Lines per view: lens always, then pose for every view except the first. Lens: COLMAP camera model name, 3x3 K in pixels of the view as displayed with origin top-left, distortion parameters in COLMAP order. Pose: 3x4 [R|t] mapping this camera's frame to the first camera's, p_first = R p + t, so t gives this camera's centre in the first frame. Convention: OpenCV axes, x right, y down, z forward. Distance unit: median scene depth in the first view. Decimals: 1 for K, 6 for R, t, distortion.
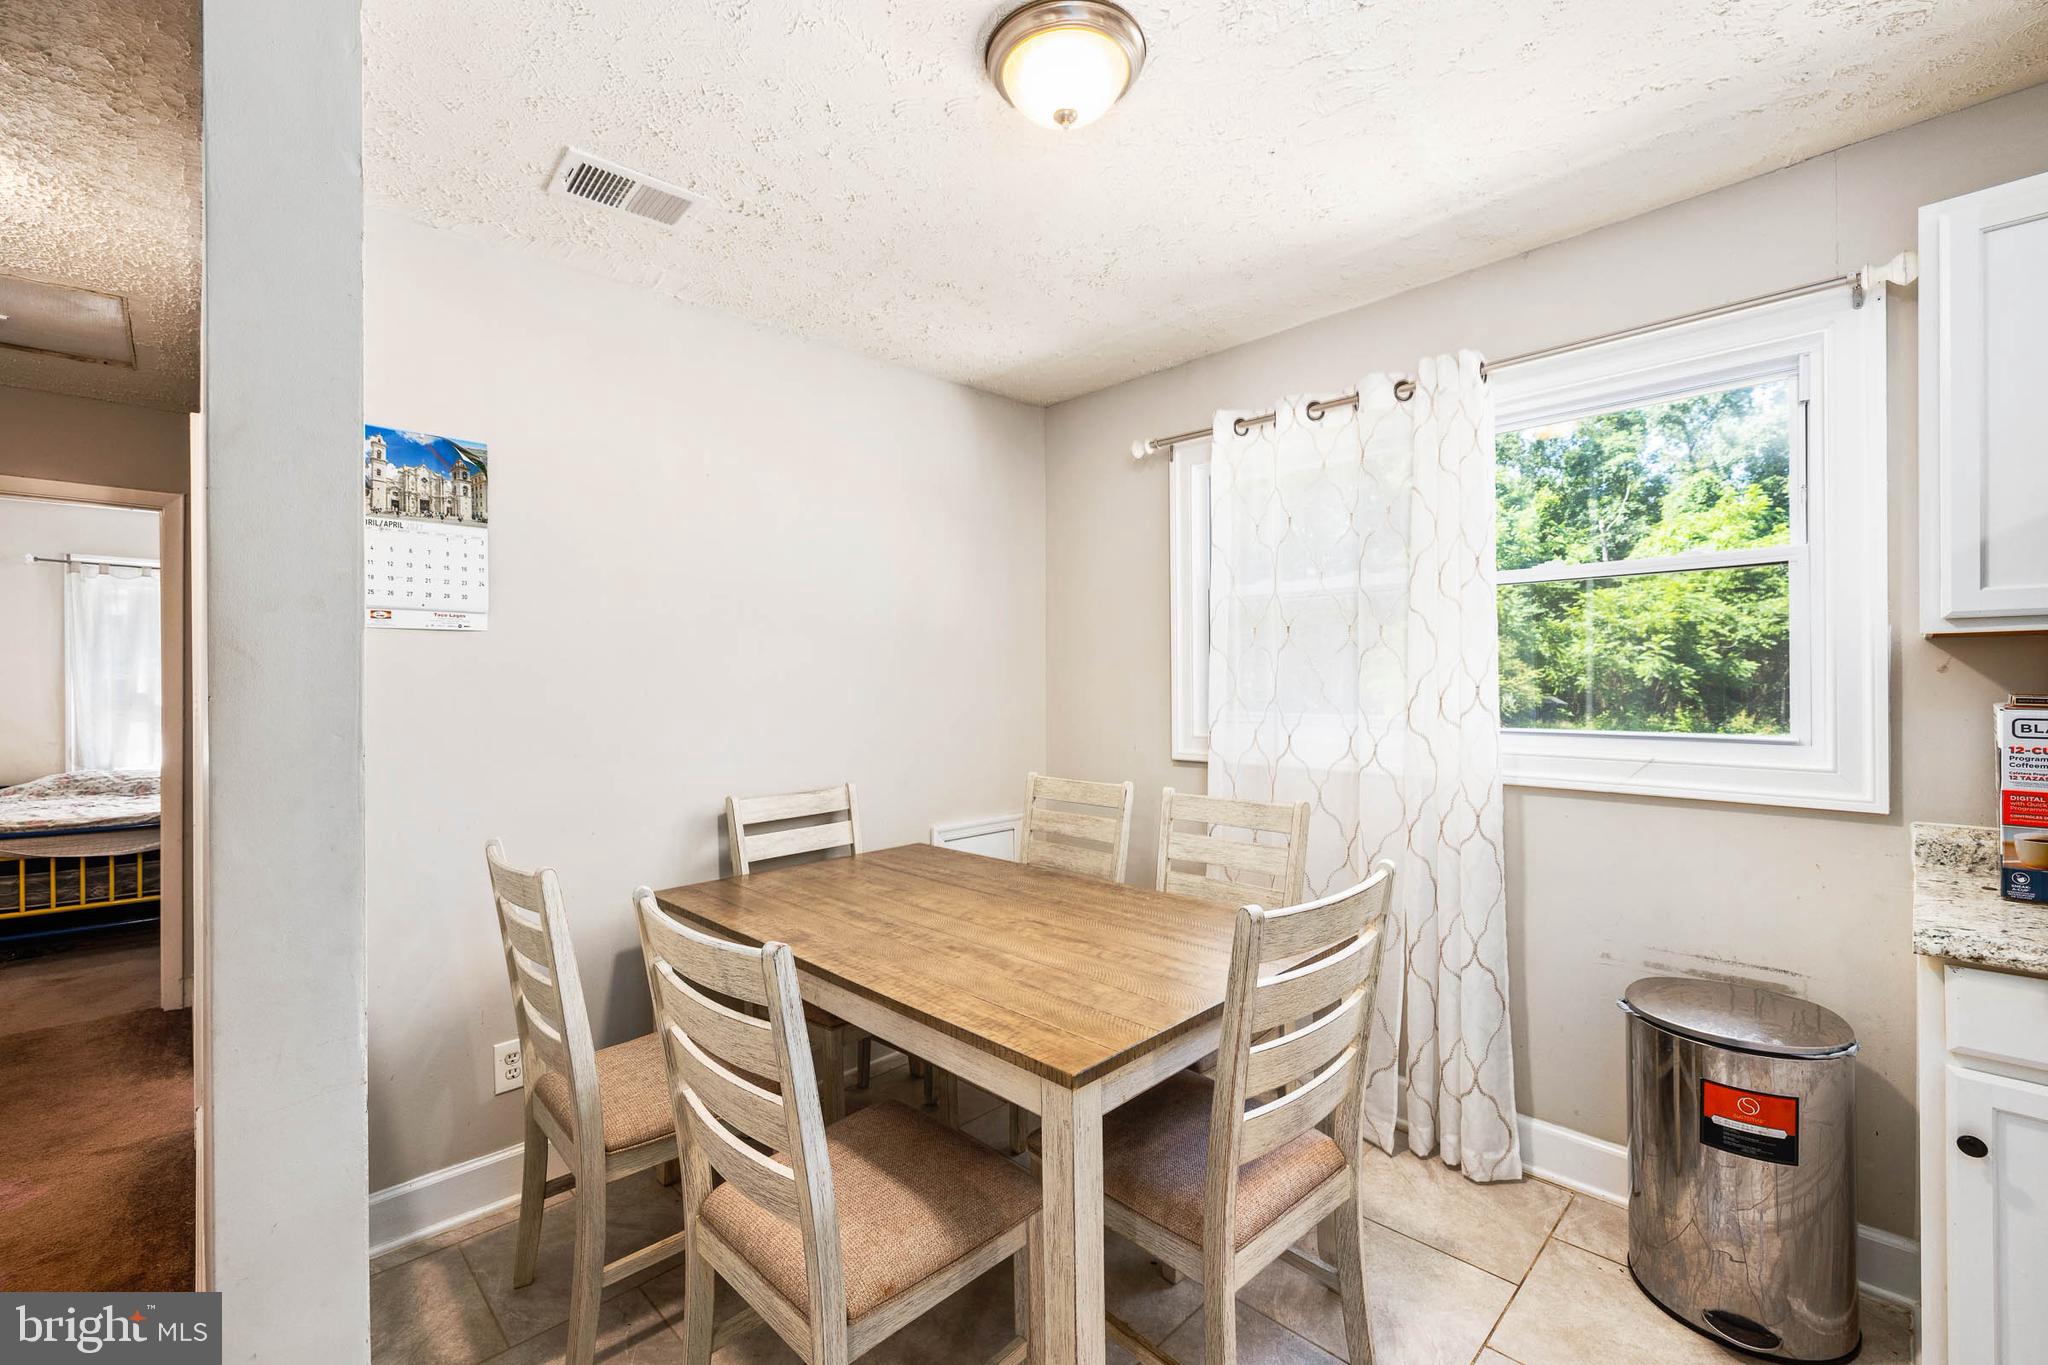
lens RADIAL K [[879.3, 0, 1024.0], [0, 879.3, 682.5], [0, 0, 1]] dist [-0.001021, -0.000376]
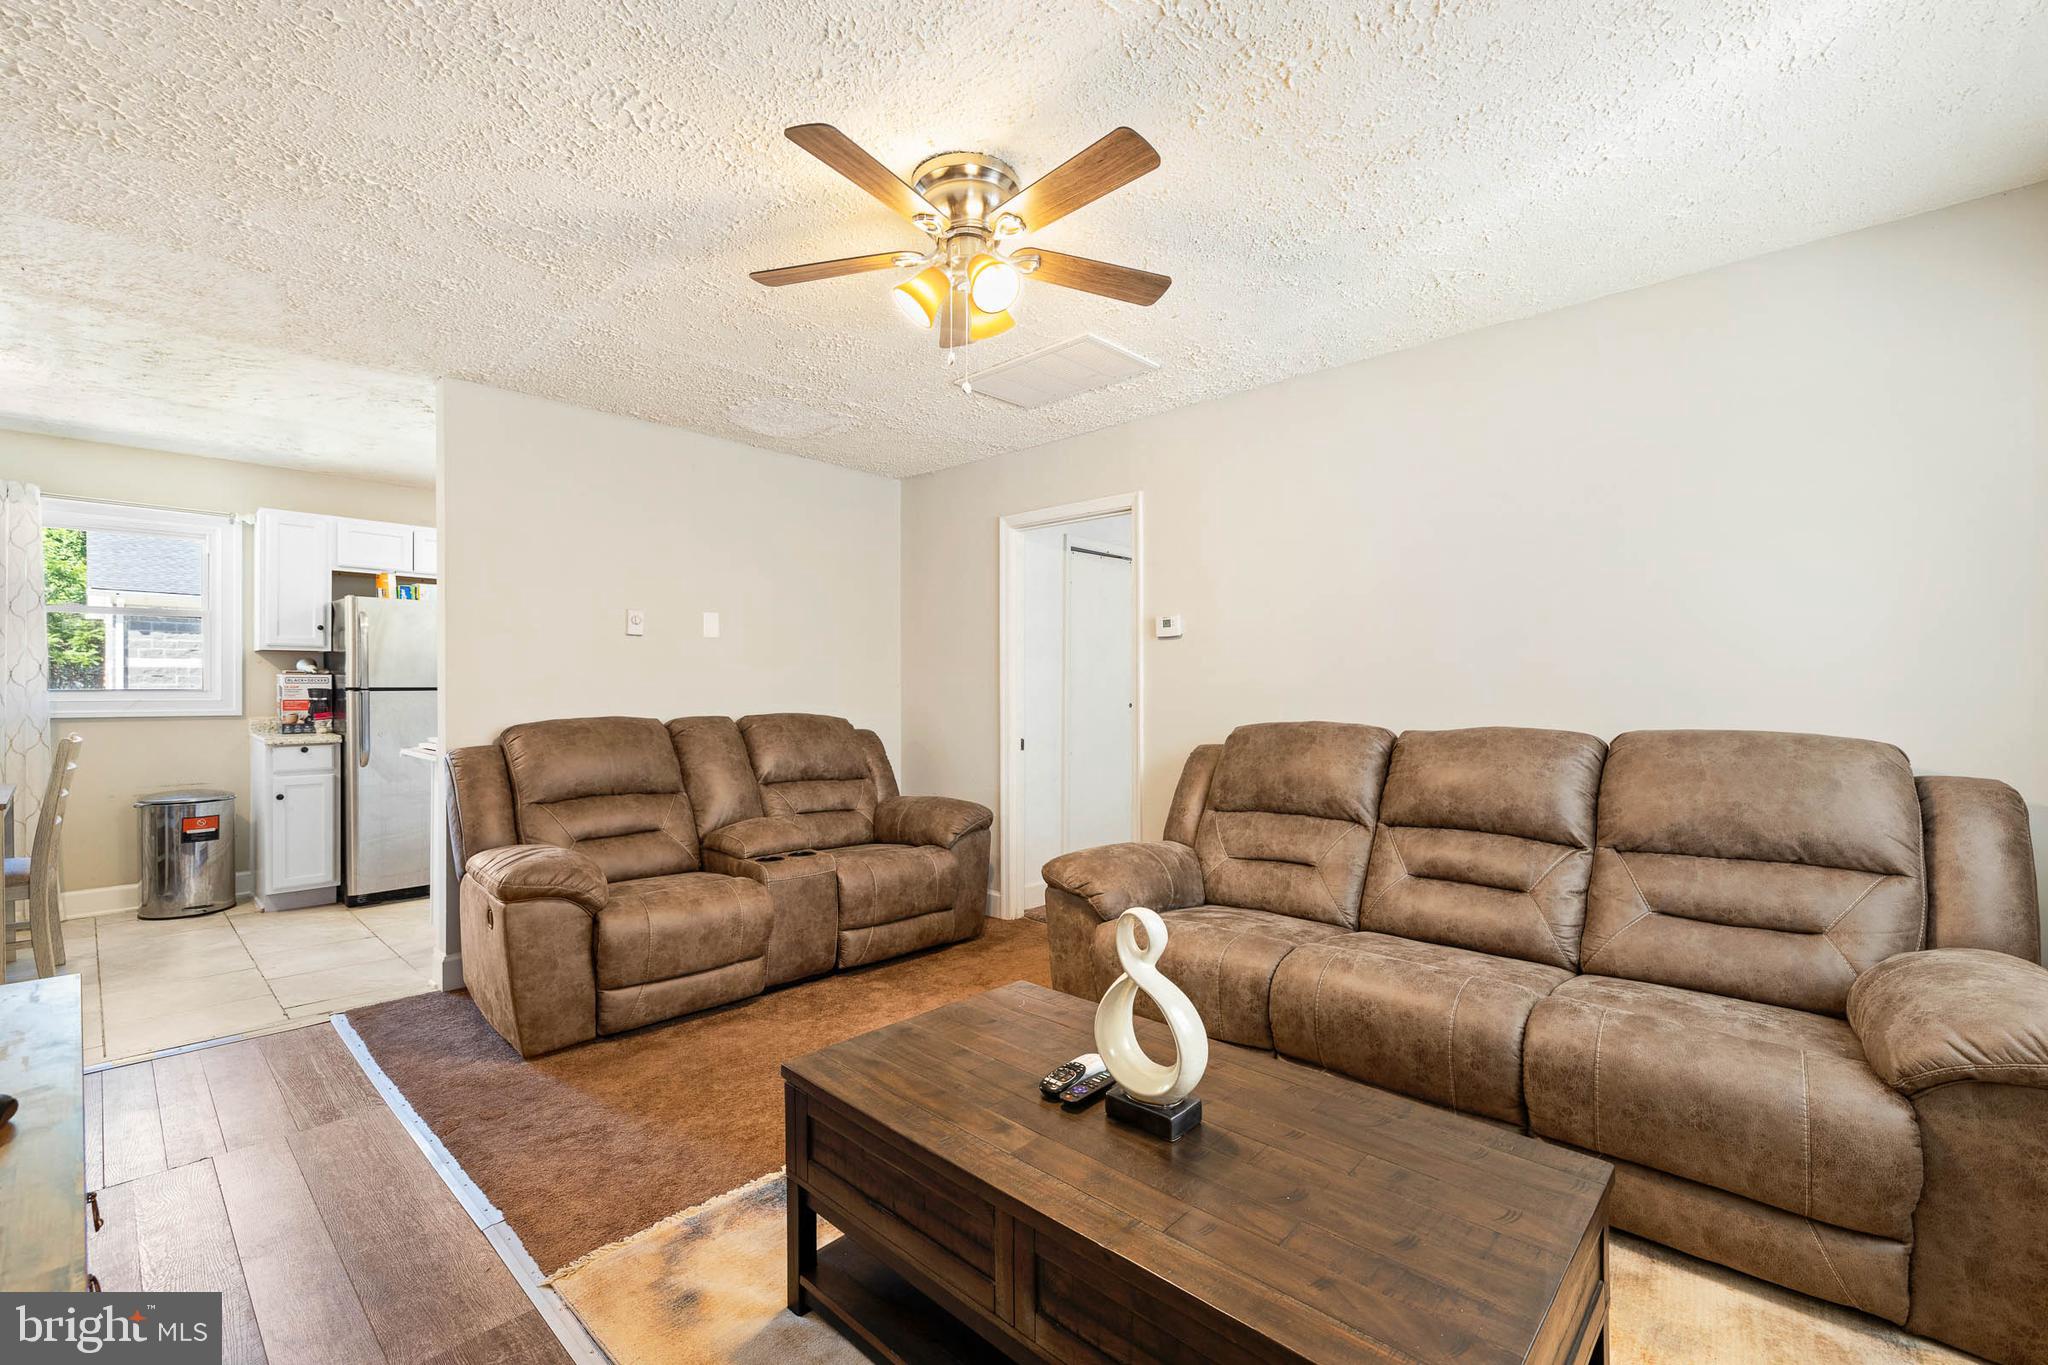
lens RADIAL K [[879.3, 0, 1024.0], [0, 879.3, 682.5], [0, 0, 1]] dist [-0.001021, -0.000376]
pose [[-0.041641, 0.011555, 0.999066, -1.842965], [0.004267, 0.999926, -0.011387, 0.090405], [-0.999124, 0.003789, -0.041688, -1.313001]]
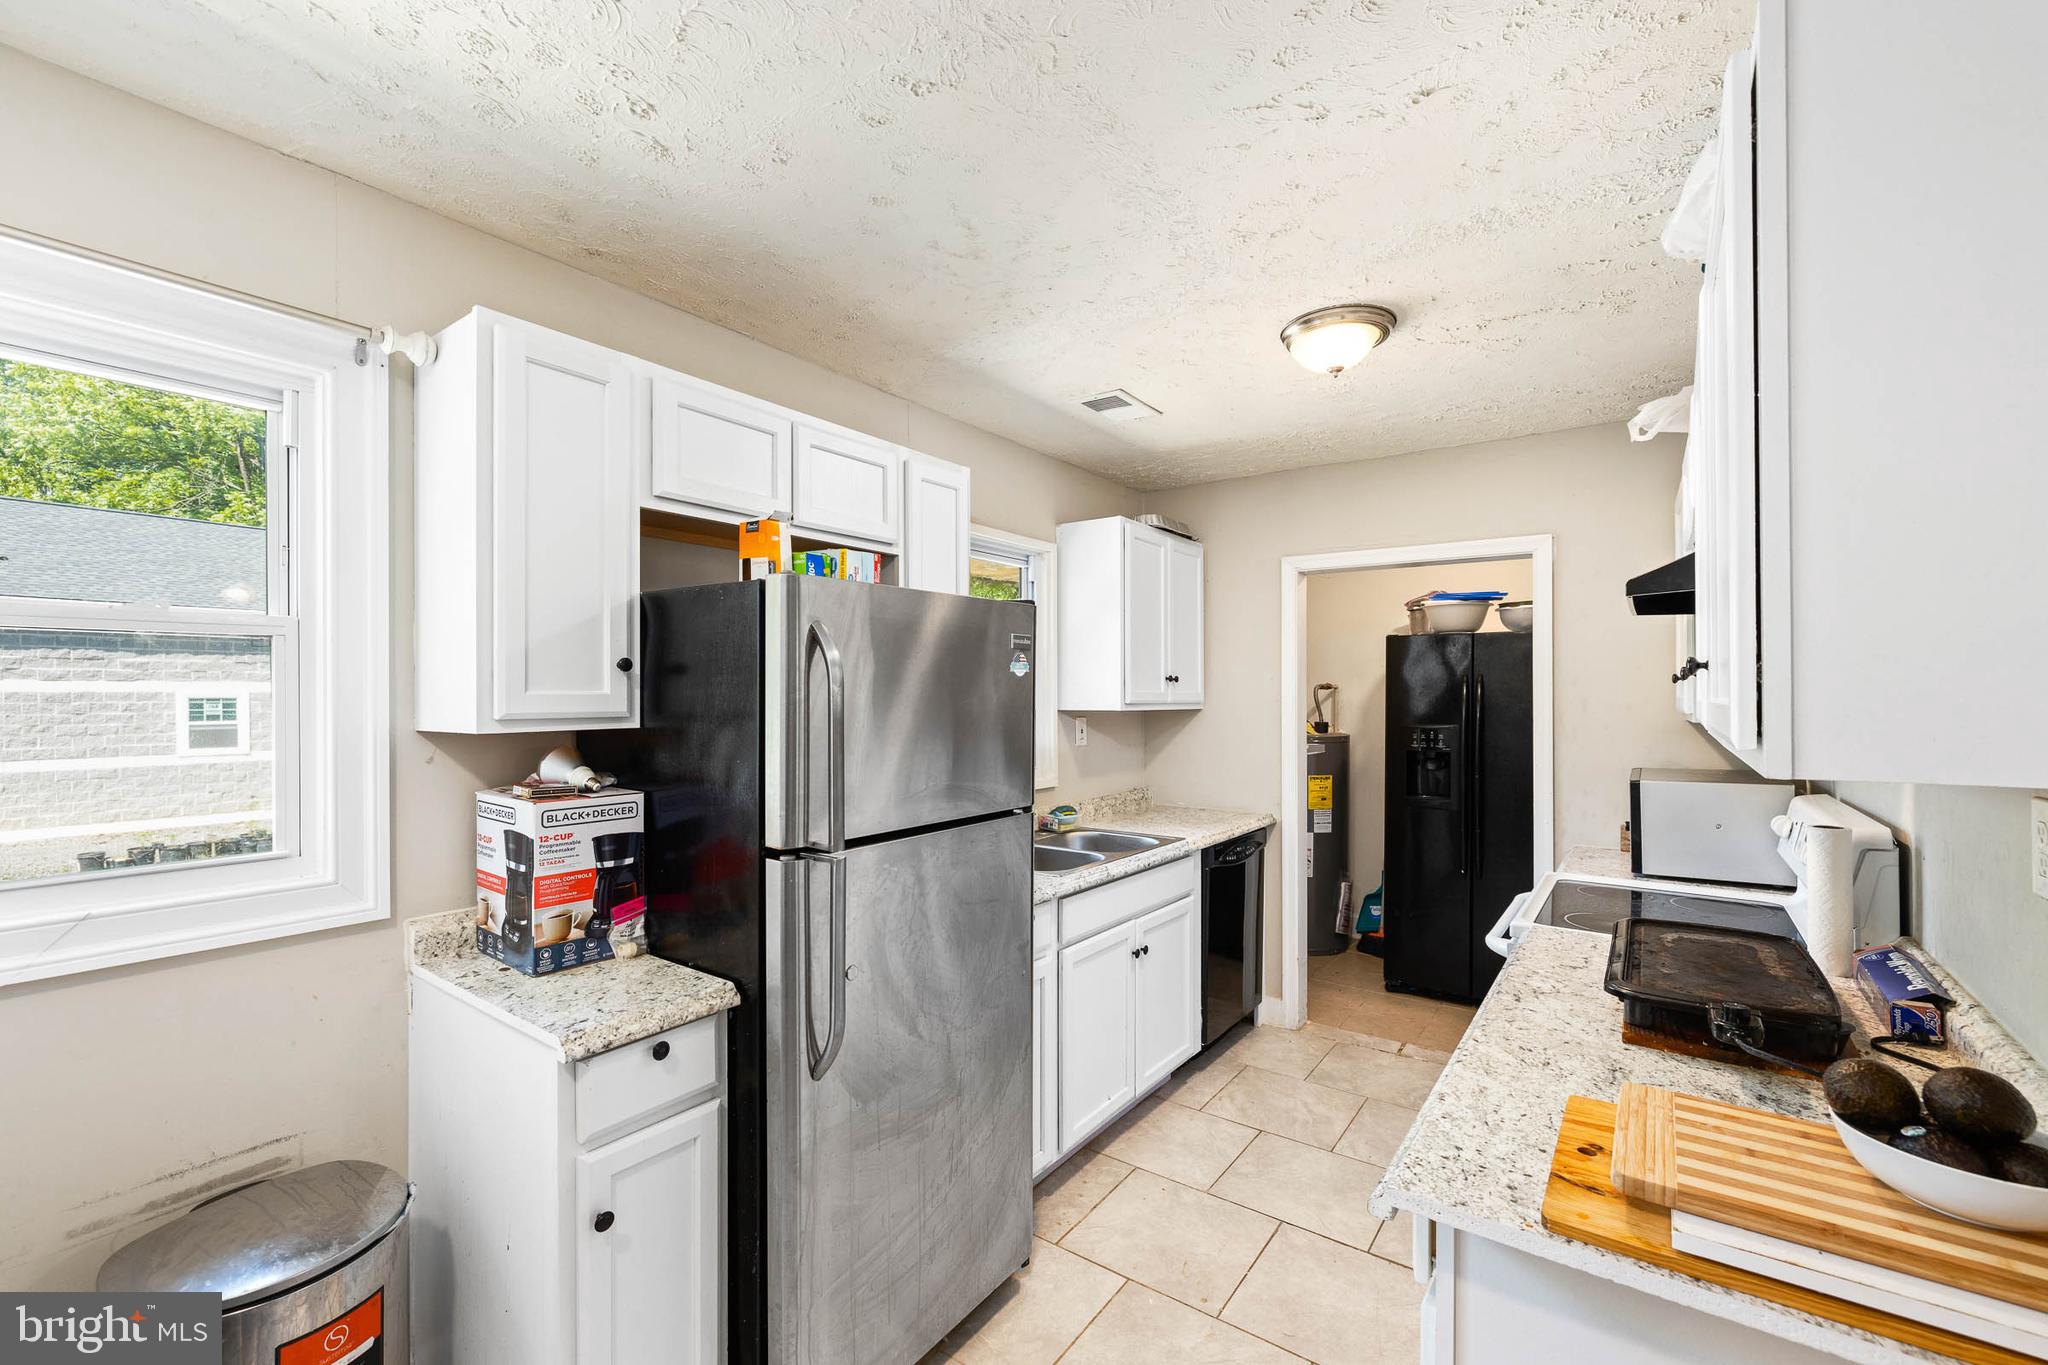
lens RADIAL K [[879.3, 0, 1024.0], [0, 879.3, 682.5], [0, 0, 1]] dist [-0.001021, -0.000376]
pose [[-0.173223, 0.011469, 0.984816, -0.060345], [0.002518, 0.999934, -0.011202, -0.089415], [-0.984879, 0.000539, -0.173241, 0.495169]]
